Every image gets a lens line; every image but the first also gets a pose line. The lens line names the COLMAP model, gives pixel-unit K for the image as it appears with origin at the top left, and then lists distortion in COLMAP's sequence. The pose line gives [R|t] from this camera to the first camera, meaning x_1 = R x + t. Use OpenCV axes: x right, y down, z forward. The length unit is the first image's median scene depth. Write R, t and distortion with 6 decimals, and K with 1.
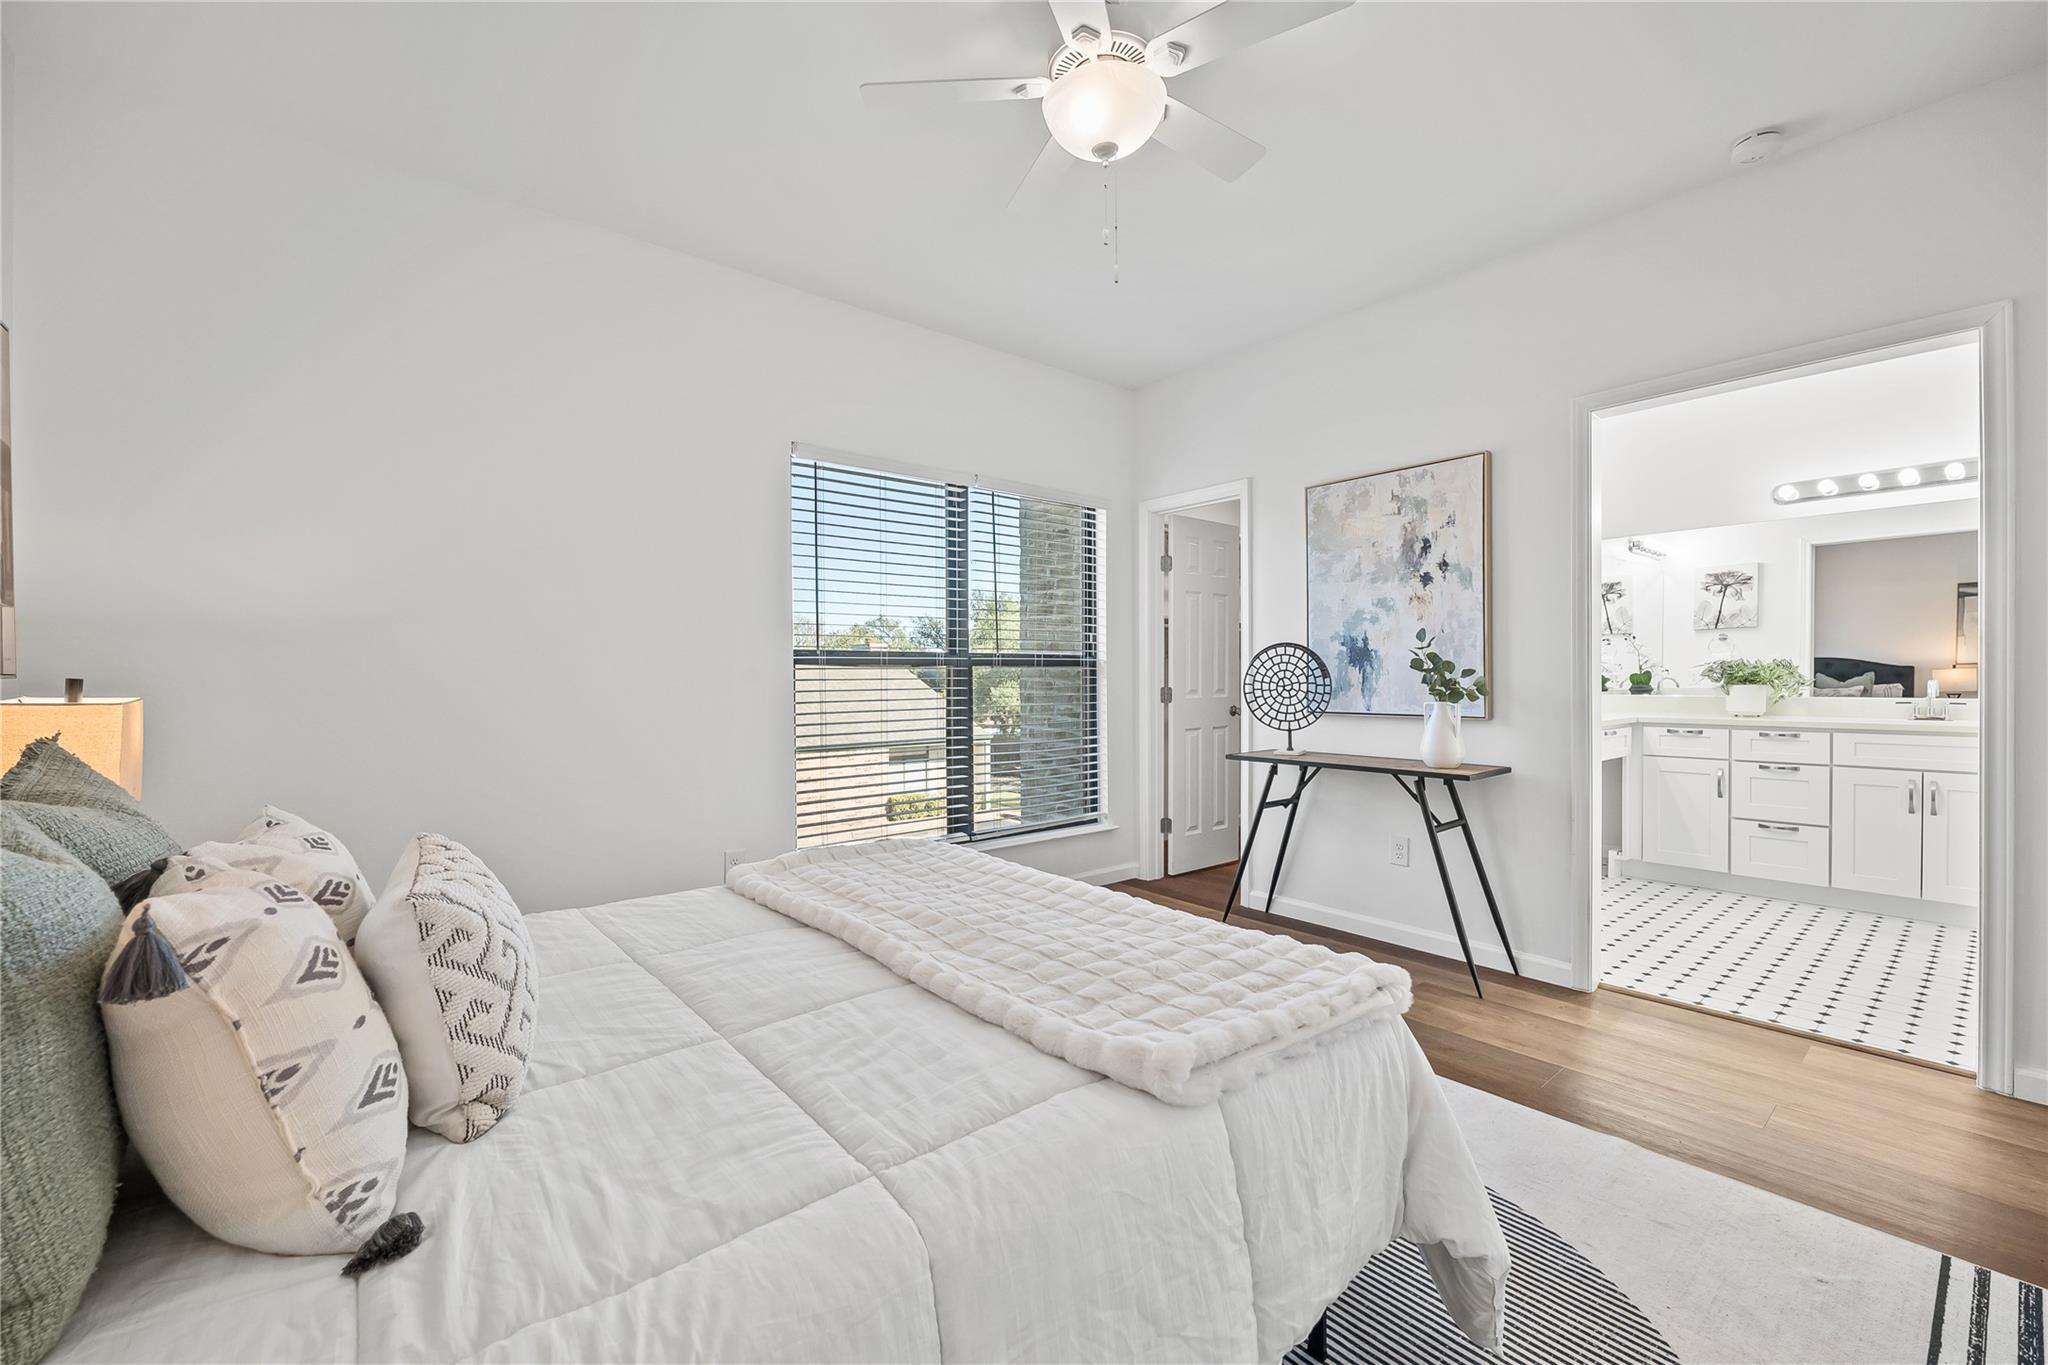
lens RADIAL K [[815.4, 0, 1025.5], [0, 815.4, 675.9], [0, 0, 1]] dist [-0.015125, 0.000124]
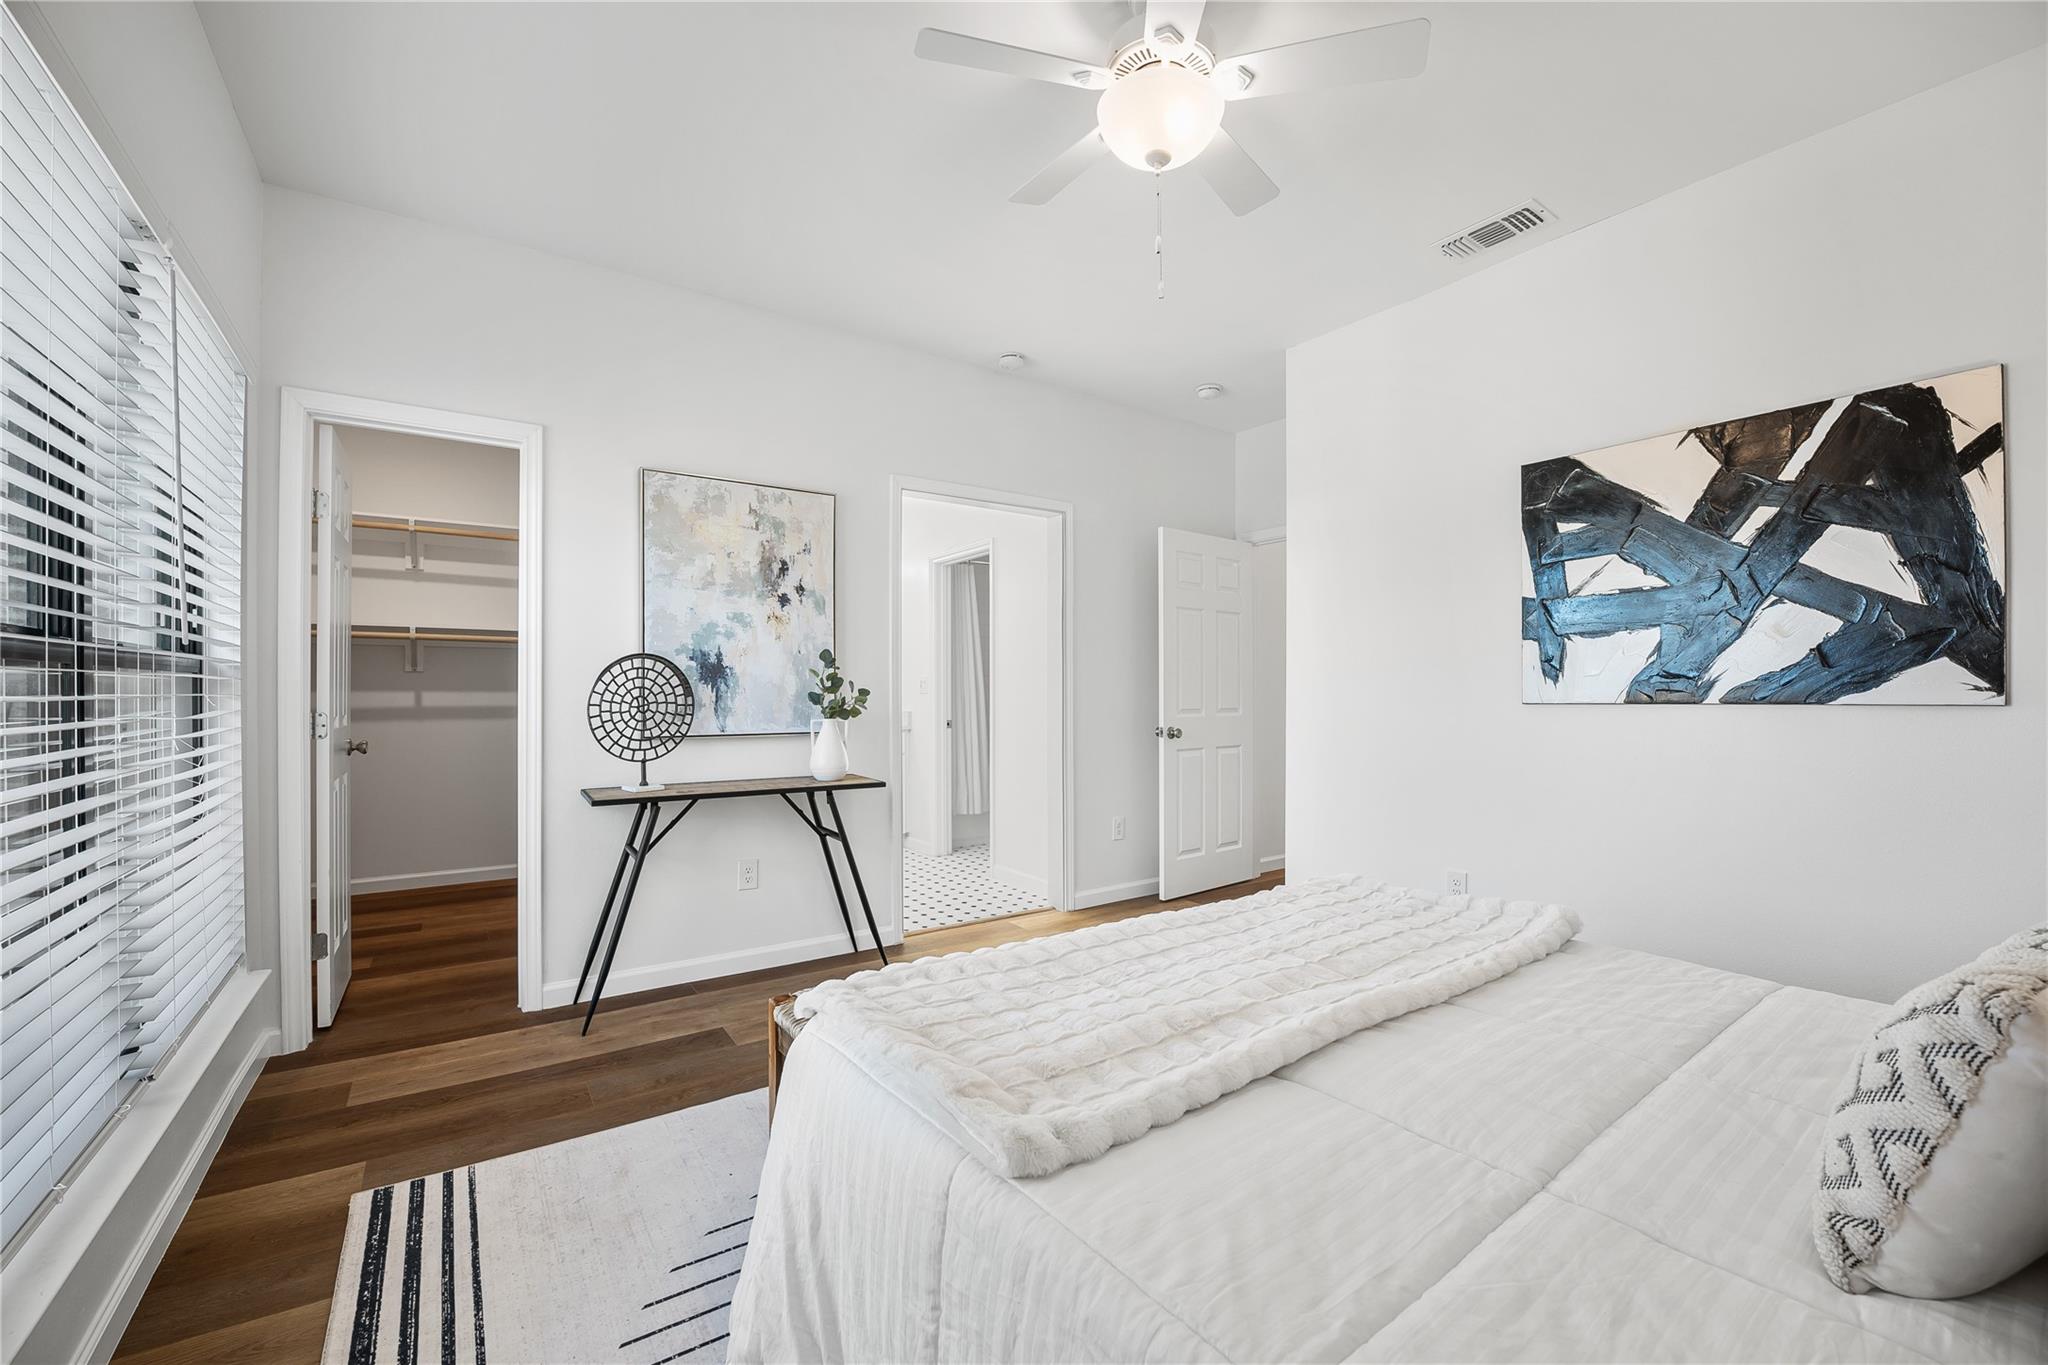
lens RADIAL K [[815.4, 0, 1029.1], [0, 815.4, 685.8], [0, 0, 1]] dist [-0.015125, 0.000124]
pose [[0.091472, 0.012889, 0.995724, -0.462030], [-0.001951, 0.999917, -0.012764, 0.001245], [-0.995806, -0.000775, 0.091490, 0.554075]]
